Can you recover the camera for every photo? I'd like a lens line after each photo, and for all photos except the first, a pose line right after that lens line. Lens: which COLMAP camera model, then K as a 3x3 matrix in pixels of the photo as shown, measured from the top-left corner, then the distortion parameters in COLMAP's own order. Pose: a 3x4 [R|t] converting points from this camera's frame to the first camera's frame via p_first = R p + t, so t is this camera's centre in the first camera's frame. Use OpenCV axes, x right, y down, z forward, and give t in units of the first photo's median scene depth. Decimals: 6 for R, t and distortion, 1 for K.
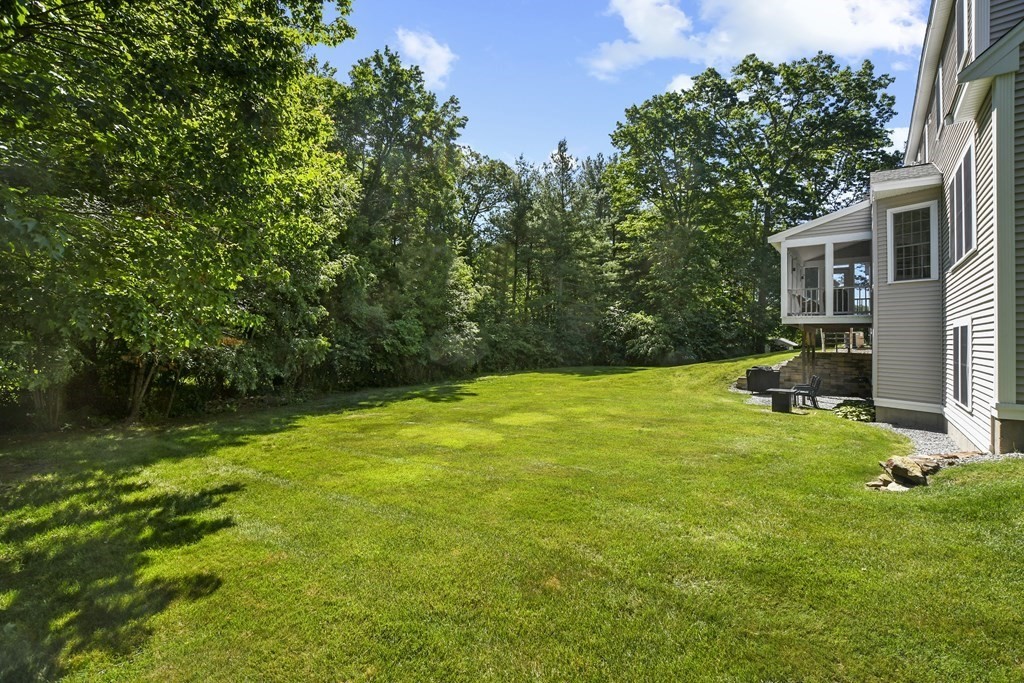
lens RADIAL K [[471.5, 0, 512.0], [0, 471.5, 335.5], [0, 0, 1]] dist [-0.003023, 0.000254]
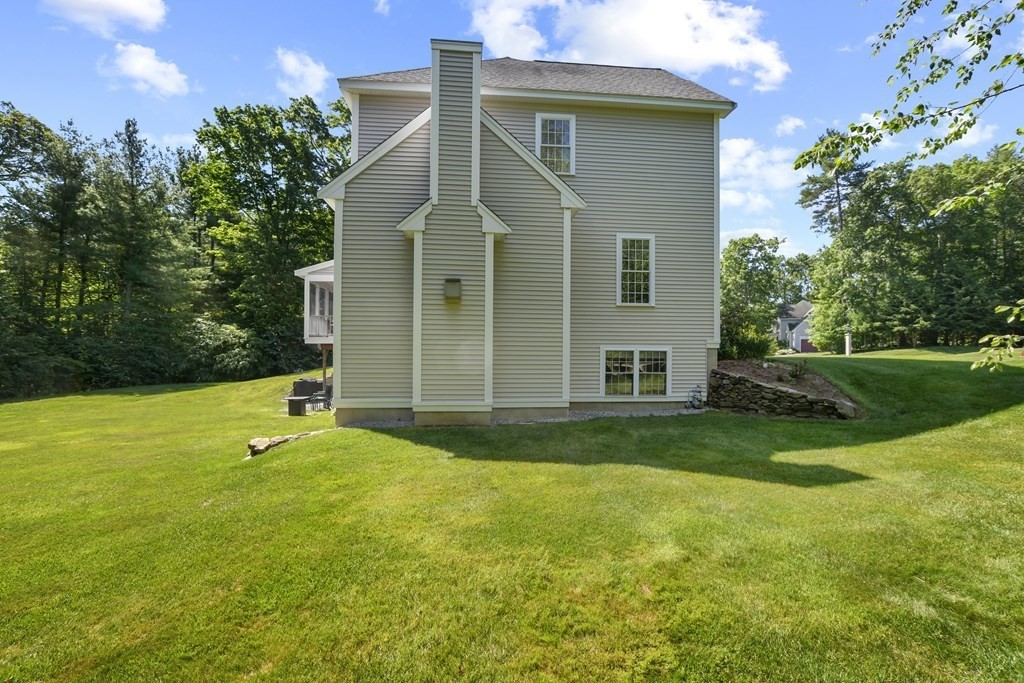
lens RADIAL K [[471.5, 0, 512.4], [0, 471.5, 352.1], [0, 0, 1]] dist [-0.003023, 0.000254]
pose [[0.747542, -0.006020, 0.664188, 0.056961], [-0.000988, 0.999948, 0.010174, -0.005076], [-0.664214, -0.008262, 0.747497, -0.092994]]
